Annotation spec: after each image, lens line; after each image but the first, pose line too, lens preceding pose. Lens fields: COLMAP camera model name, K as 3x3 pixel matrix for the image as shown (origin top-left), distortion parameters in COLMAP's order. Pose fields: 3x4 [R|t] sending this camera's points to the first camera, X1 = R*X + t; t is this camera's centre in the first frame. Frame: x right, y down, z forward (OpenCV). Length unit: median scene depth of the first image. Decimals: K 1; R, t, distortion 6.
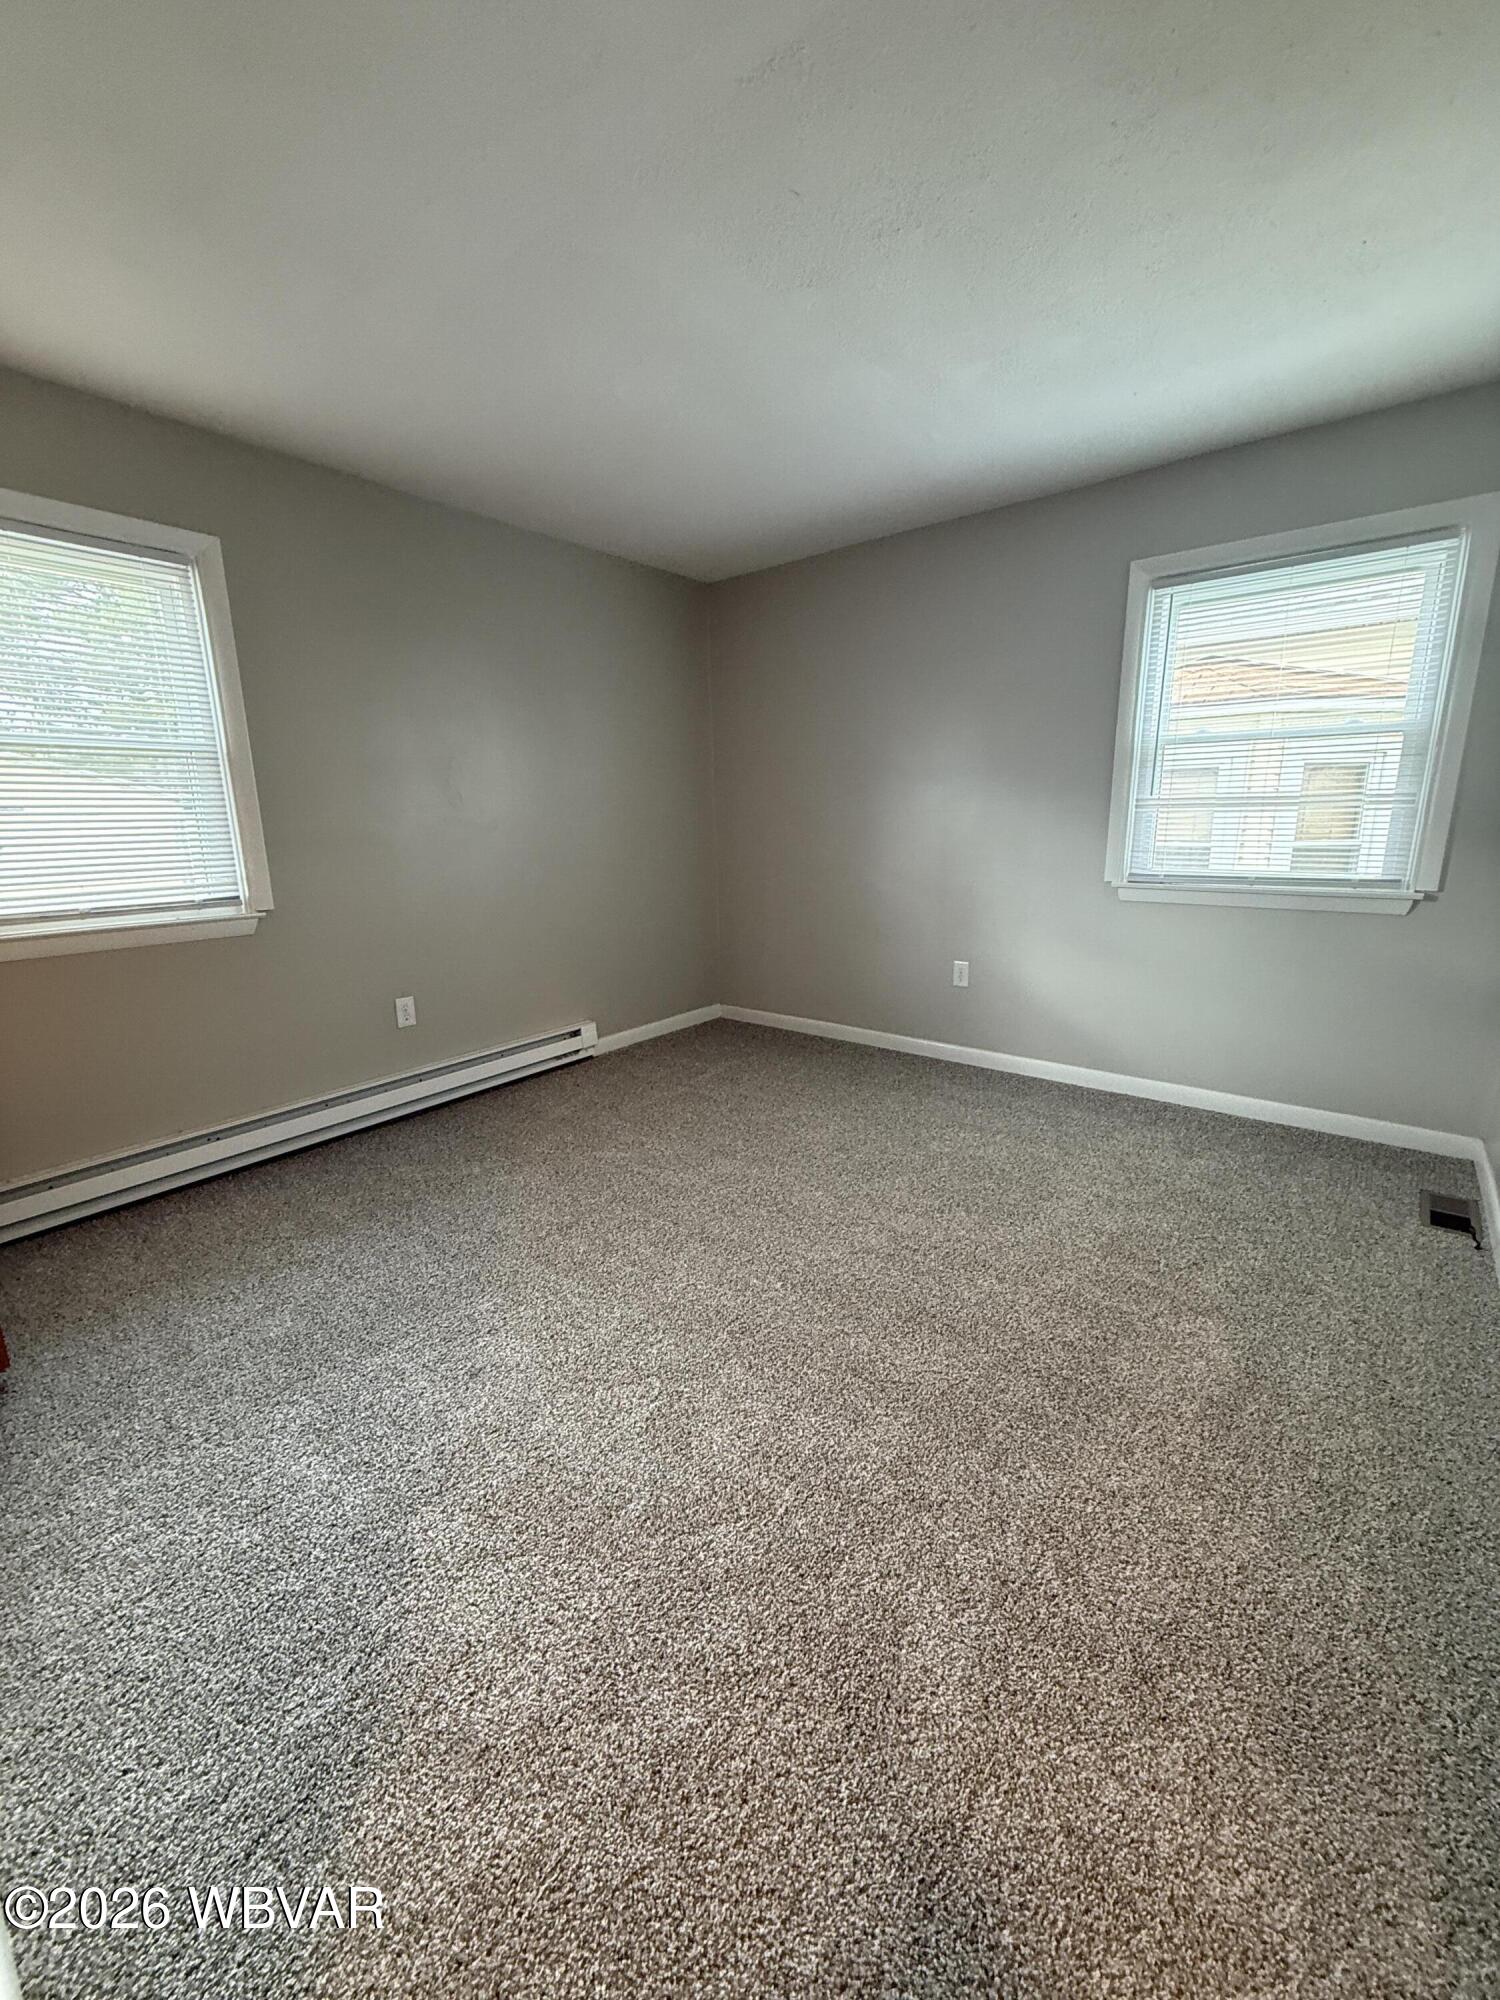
lens RADIAL K [[798.1, 0, 750.0], [0, 798.1, 1000.0], [0, 0, 1]] dist [0.000027, 0.000486]
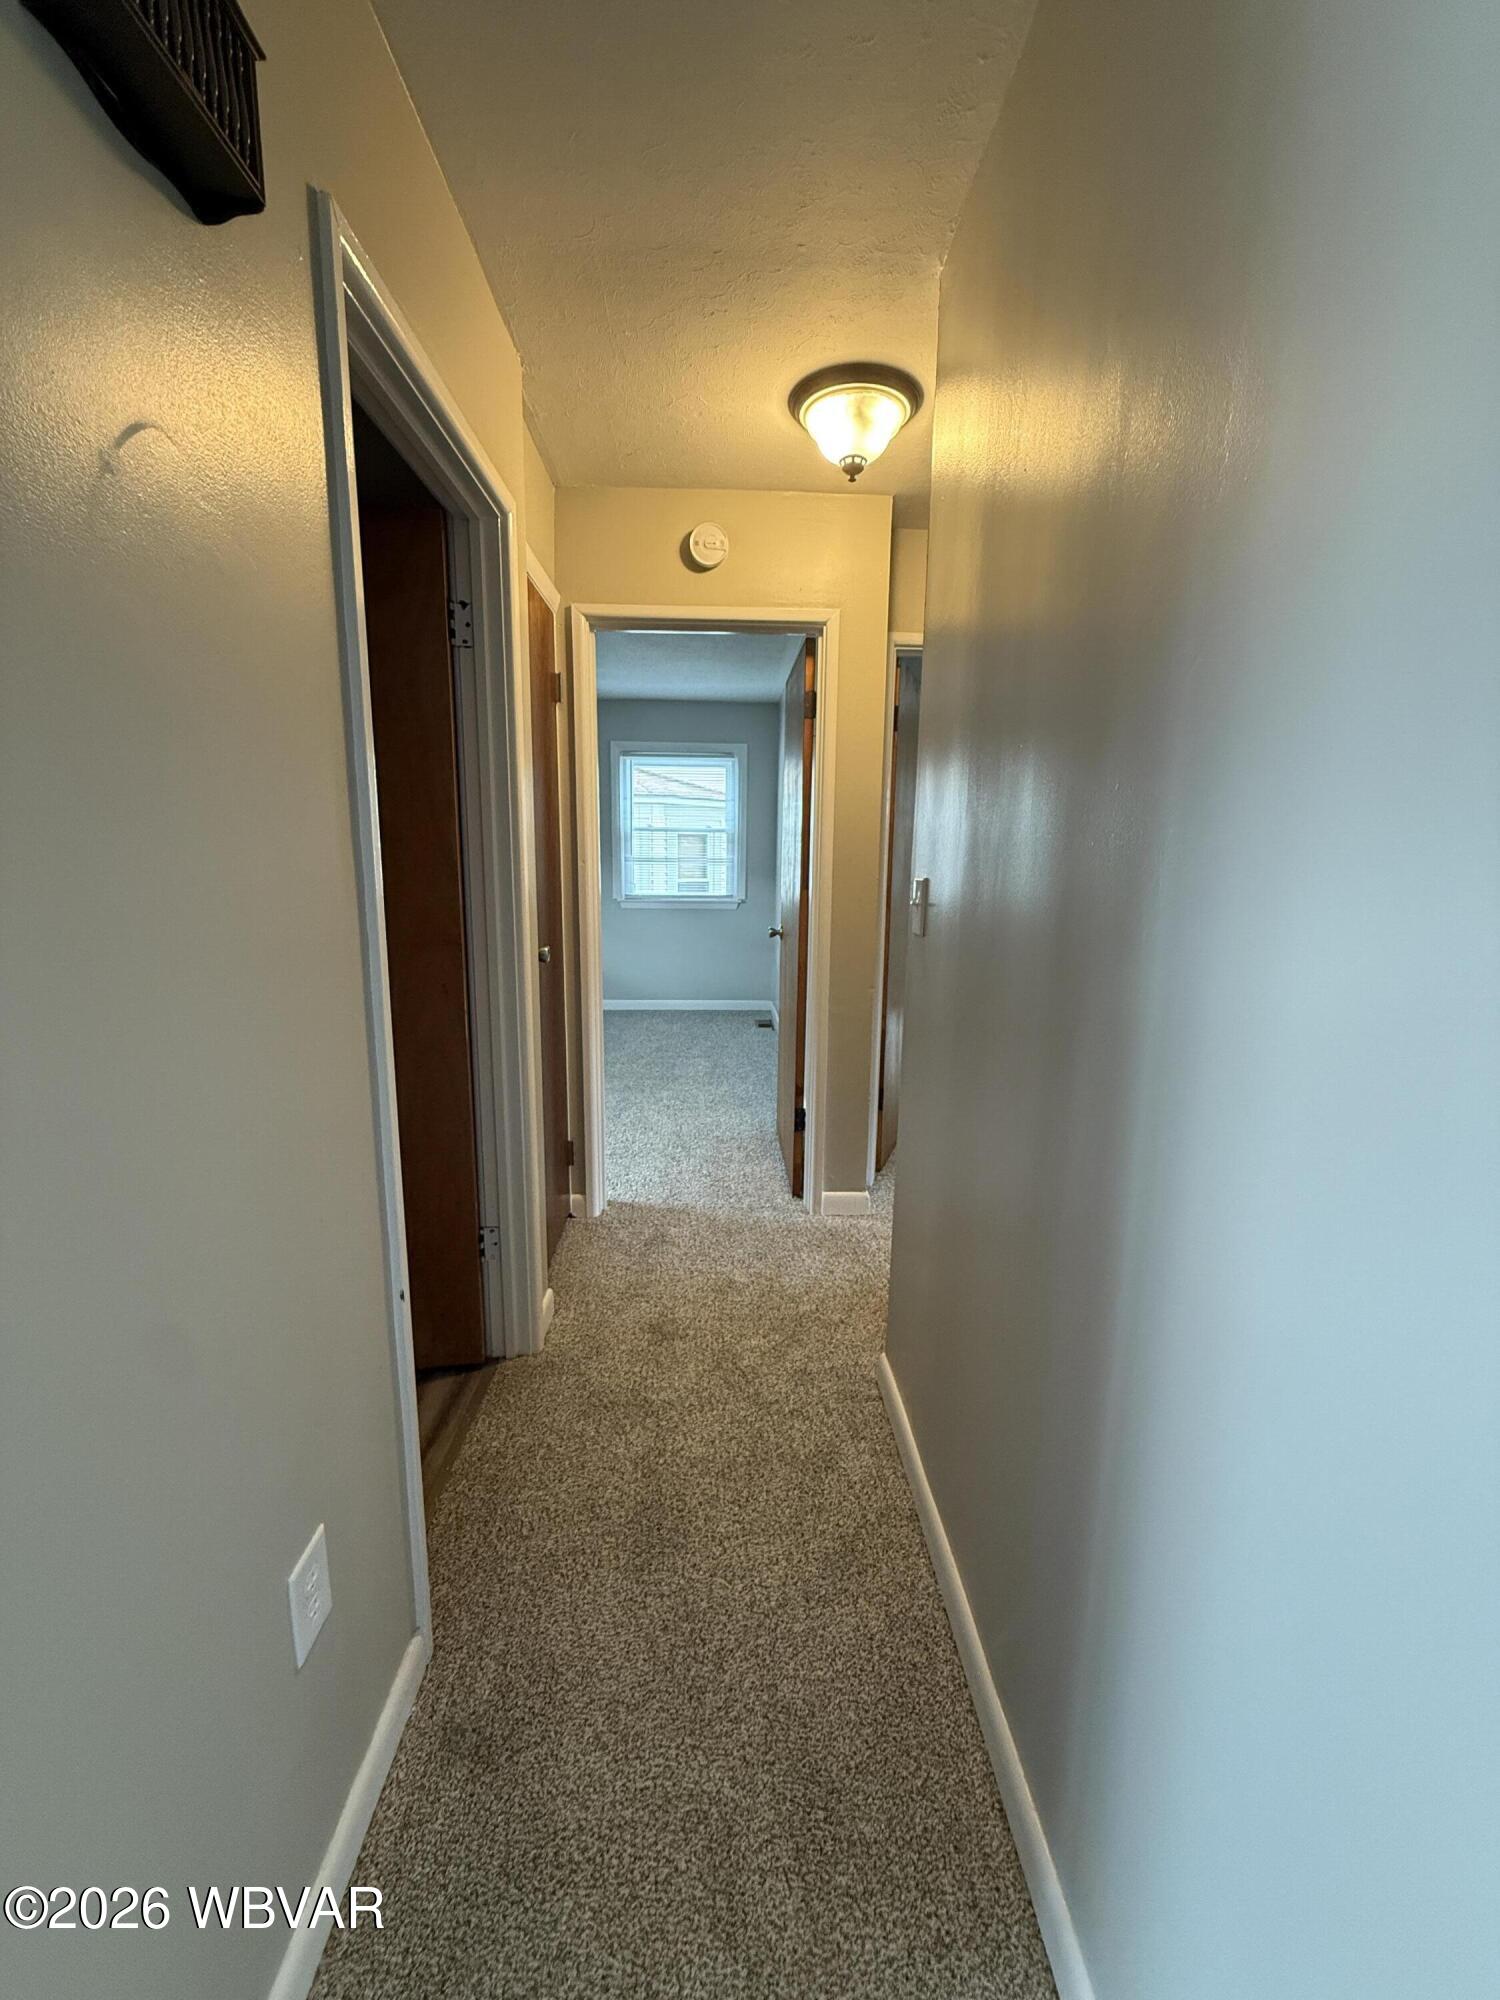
lens RADIAL K [[798.1, 0, 750.0], [0, 798.1, 1000.0], [0, 0, 1]] dist [0.000027, 0.000486]
pose [[0.759482, -0.095066, 0.643545, -0.600018], [0.125602, 0.992079, -0.001676, 0.145637], [-0.638288, 0.082104, 0.765407, -0.702517]]
